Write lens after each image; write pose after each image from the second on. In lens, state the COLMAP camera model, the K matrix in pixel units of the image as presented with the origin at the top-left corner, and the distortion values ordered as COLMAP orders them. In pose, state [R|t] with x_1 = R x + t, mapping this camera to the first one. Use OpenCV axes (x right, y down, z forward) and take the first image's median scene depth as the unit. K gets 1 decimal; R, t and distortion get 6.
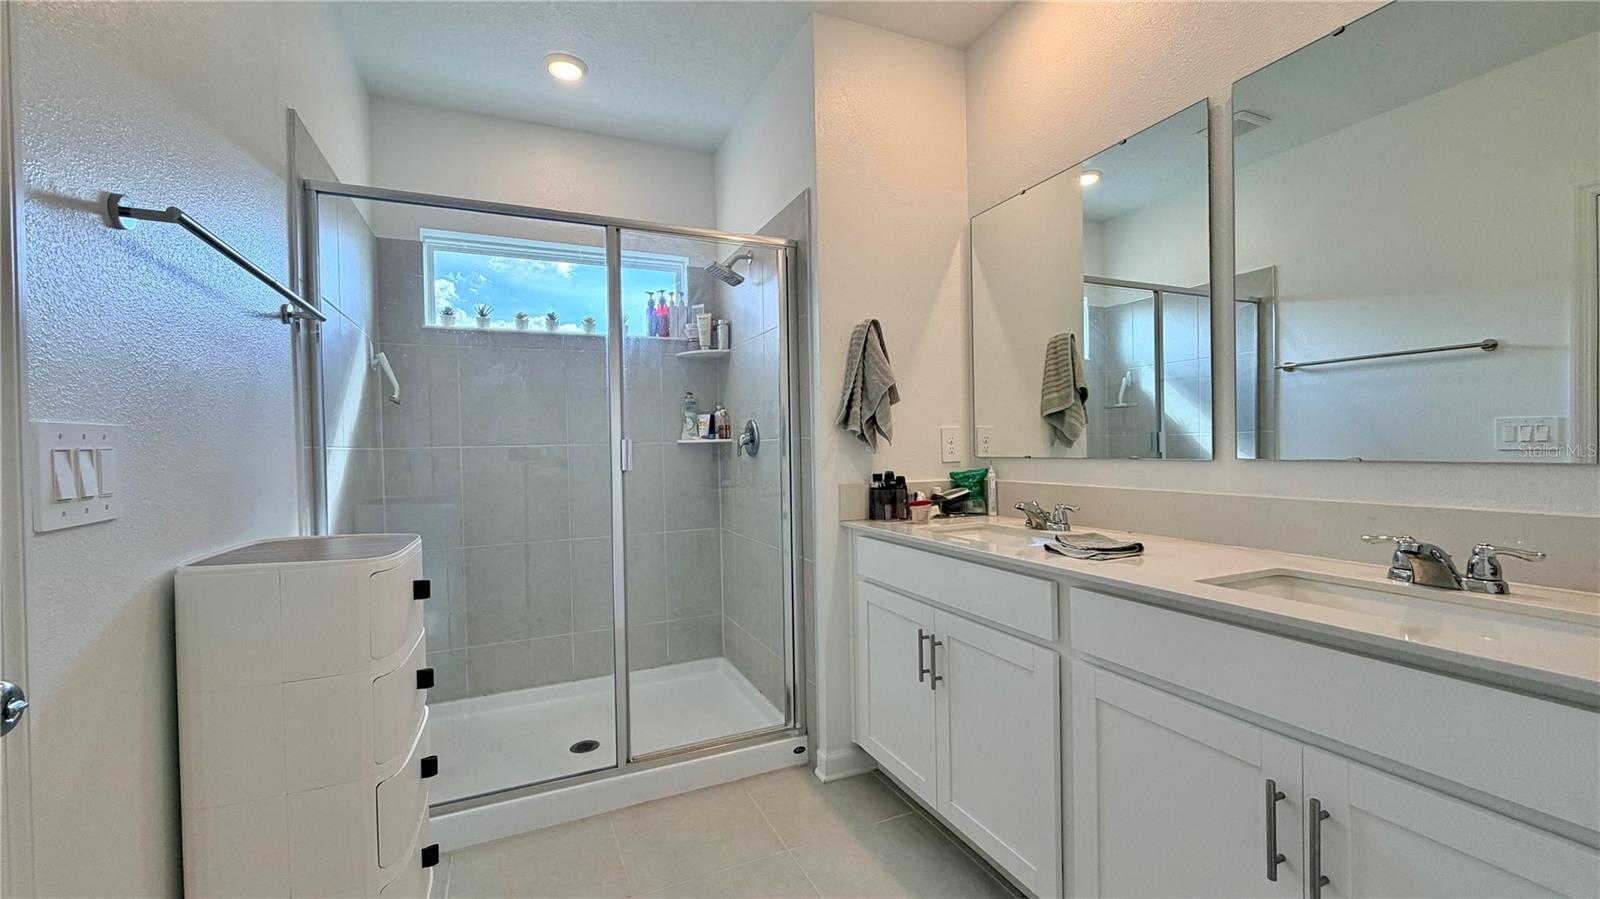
lens RADIAL K [[638.2, 0, 802.7], [0, 638.2, 451.7], [0, 0, 1]] dist [-0.001122, 0.000908]
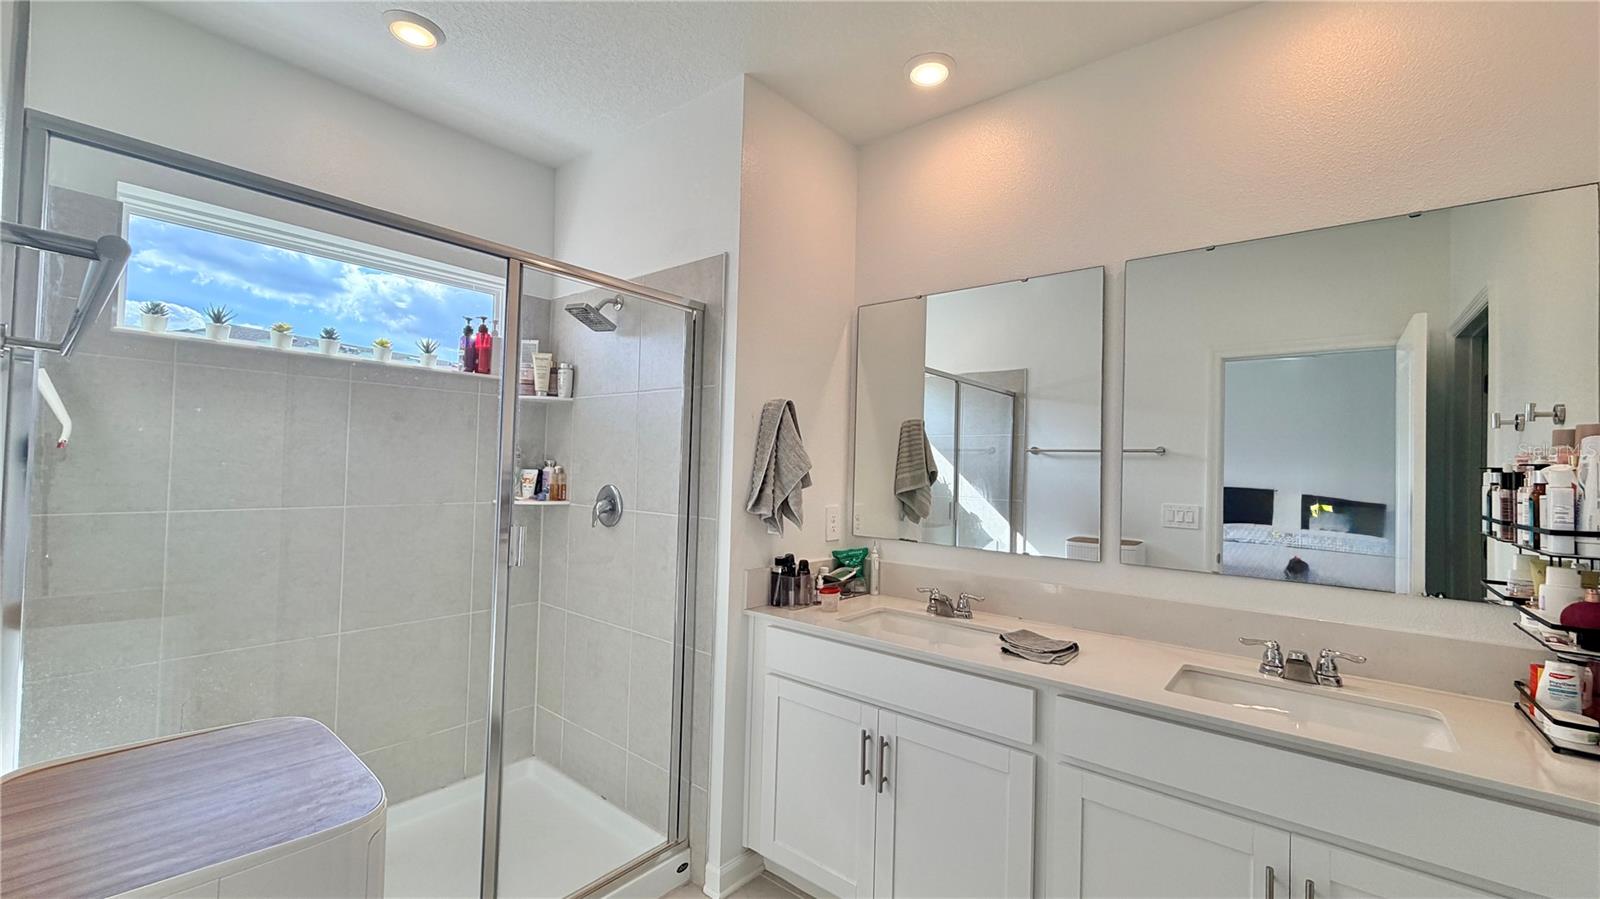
lens RADIAL K [[638.2, 0, 790.4], [0, 638.2, 450.7], [0, 0, 1]] dist [-0.001122, 0.000908]
pose [[0.896058, 0.054298, 0.440604, -0.292665], [-0.041652, 0.998397, -0.038329, -0.087674], [-0.441979, 0.015992, 0.896883, 0.120121]]
